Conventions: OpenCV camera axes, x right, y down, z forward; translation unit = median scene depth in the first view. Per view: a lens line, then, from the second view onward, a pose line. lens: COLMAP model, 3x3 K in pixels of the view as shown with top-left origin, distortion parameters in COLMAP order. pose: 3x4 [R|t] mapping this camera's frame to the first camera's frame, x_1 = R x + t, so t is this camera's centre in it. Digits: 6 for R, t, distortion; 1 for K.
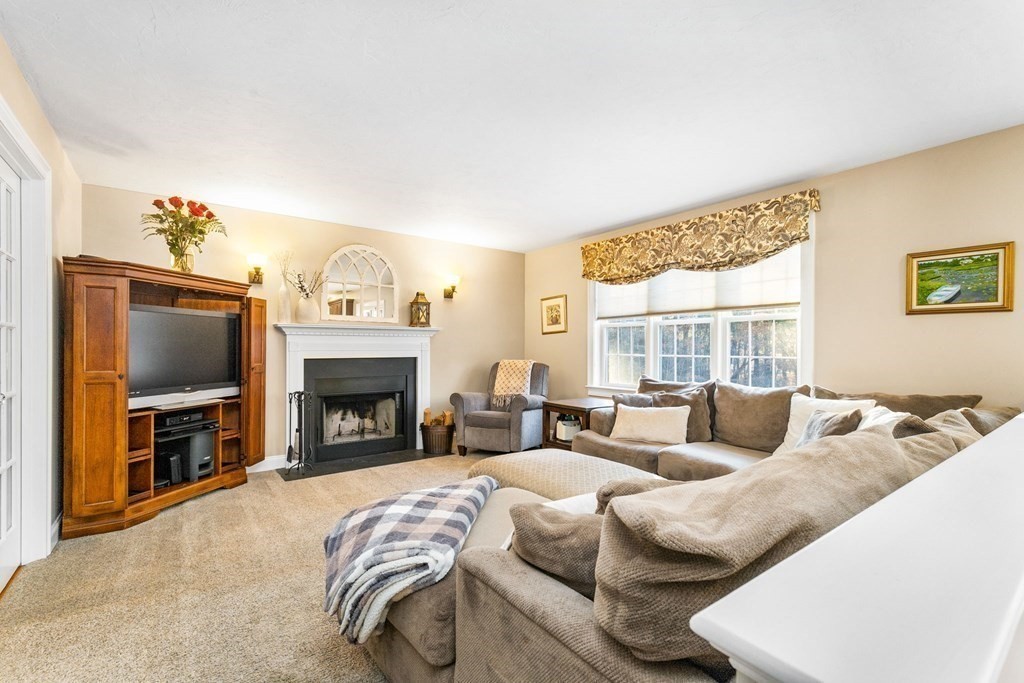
lens RADIAL K [[457.3, 0, 514.6], [0, 457.3, 348.0], [0, 0, 1]] dist [0.007561, -0.002154]
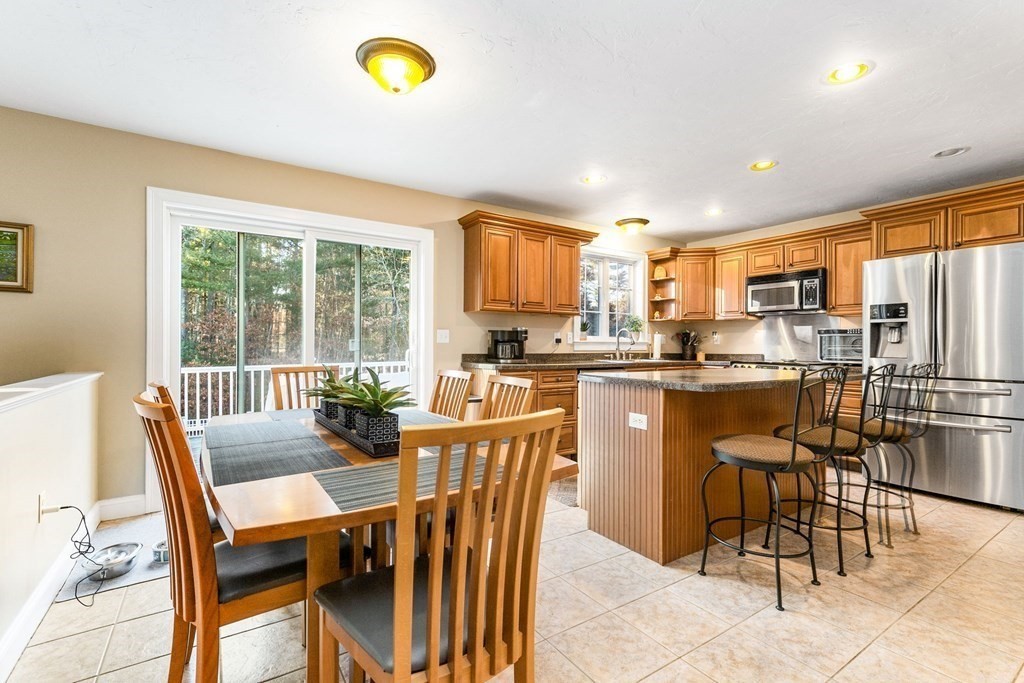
lens RADIAL K [[457.3, 0, 515.4], [0, 457.3, 341.9], [0, 0, 1]] dist [0.007561, -0.002154]
pose [[0.059653, 0.003687, 0.998212, 0.086911], [-0.002795, 0.999990, -0.003526, 0.020626], [-0.998215, -0.002580, 0.059663, -0.094418]]
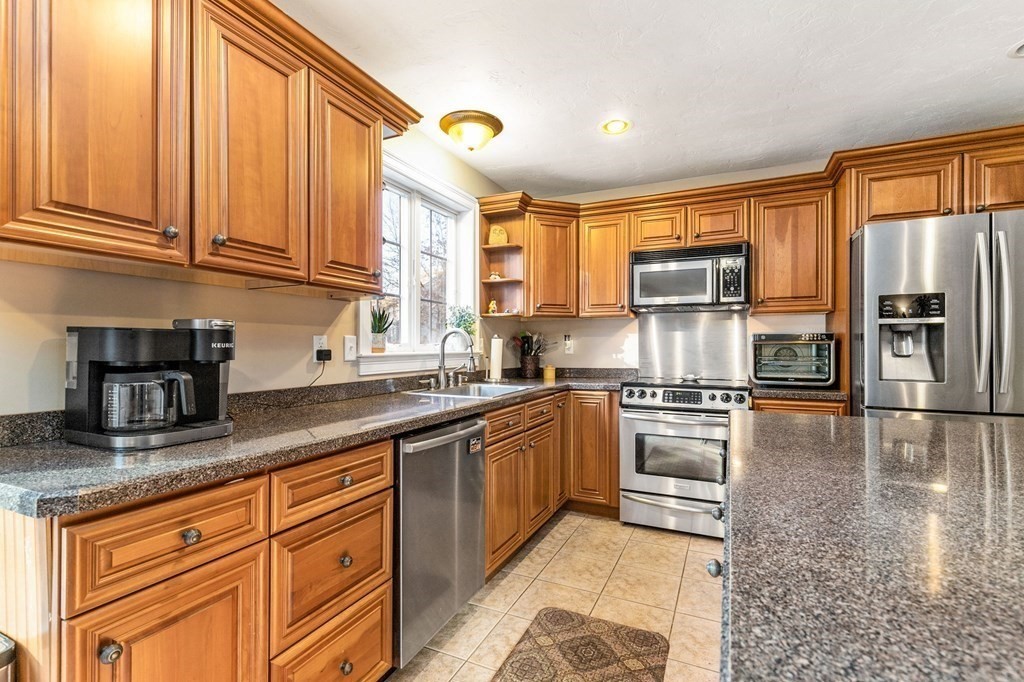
lens RADIAL K [[457.3, 0, 513.5], [0, 457.3, 344.1], [0, 0, 1]] dist [0.007561, -0.002154]
pose [[-0.469088, 0.001790, 0.883149, 0.791057], [0.001890, 0.999998, -0.001024, 0.000626], [-0.883149, 0.001189, -0.469091, -0.082488]]
